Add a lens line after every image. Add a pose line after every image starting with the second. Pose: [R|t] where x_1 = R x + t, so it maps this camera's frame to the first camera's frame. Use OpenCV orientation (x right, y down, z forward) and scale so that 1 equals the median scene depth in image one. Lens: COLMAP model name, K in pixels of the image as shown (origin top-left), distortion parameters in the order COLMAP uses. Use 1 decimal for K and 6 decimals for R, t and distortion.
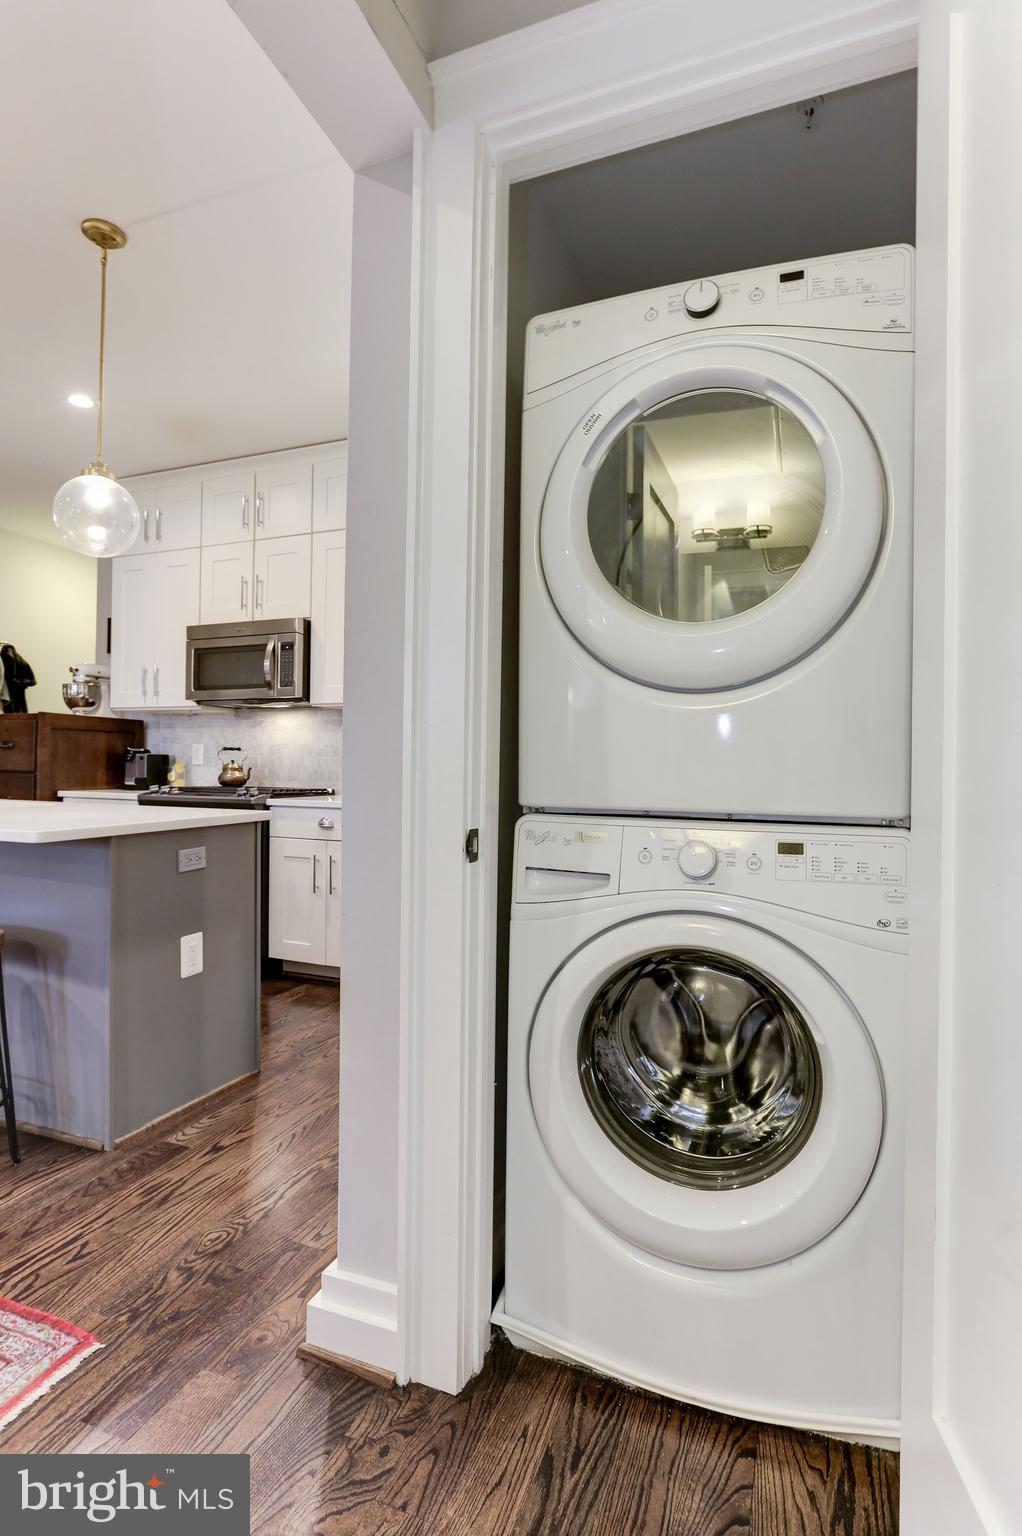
lens RADIAL K [[785.2, 0, 499.6], [0, 785.2, 769.7], [0, 0, 1]] dist [-0.017805, 0.005988]
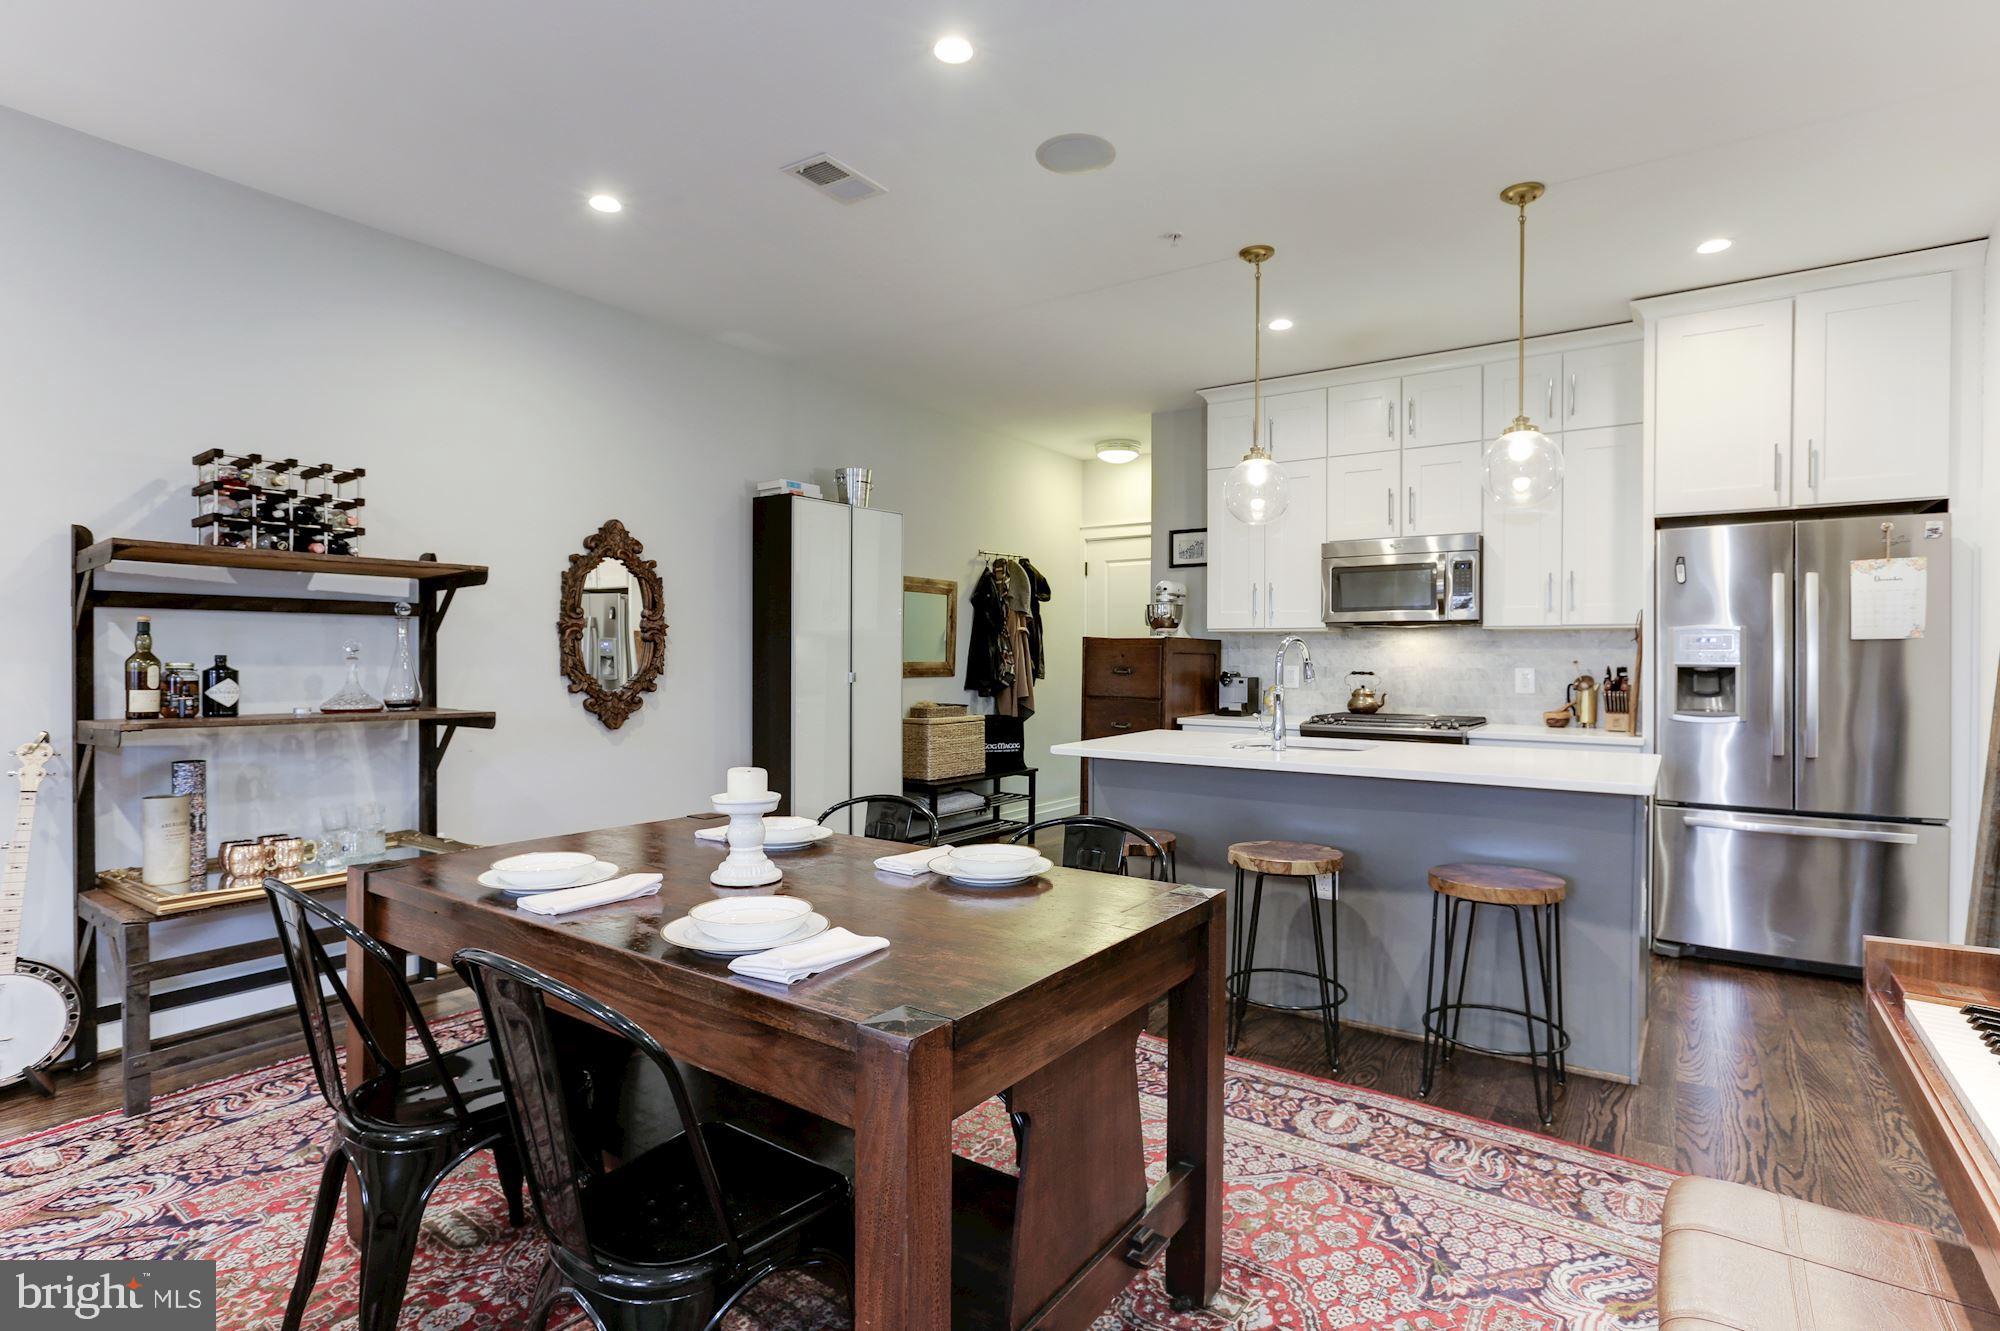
lens RADIAL K [[977.0, 0, 1013.9], [0, 977.0, 661.7], [0, 0, 1]] dist [-0.013712, 0.008860]
pose [[0.977033, -0.007071, -0.212971, -0.534724], [0.006833, 0.999975, -0.001855, -0.043900], [0.212979, 0.000357, 0.977057, -0.236446]]
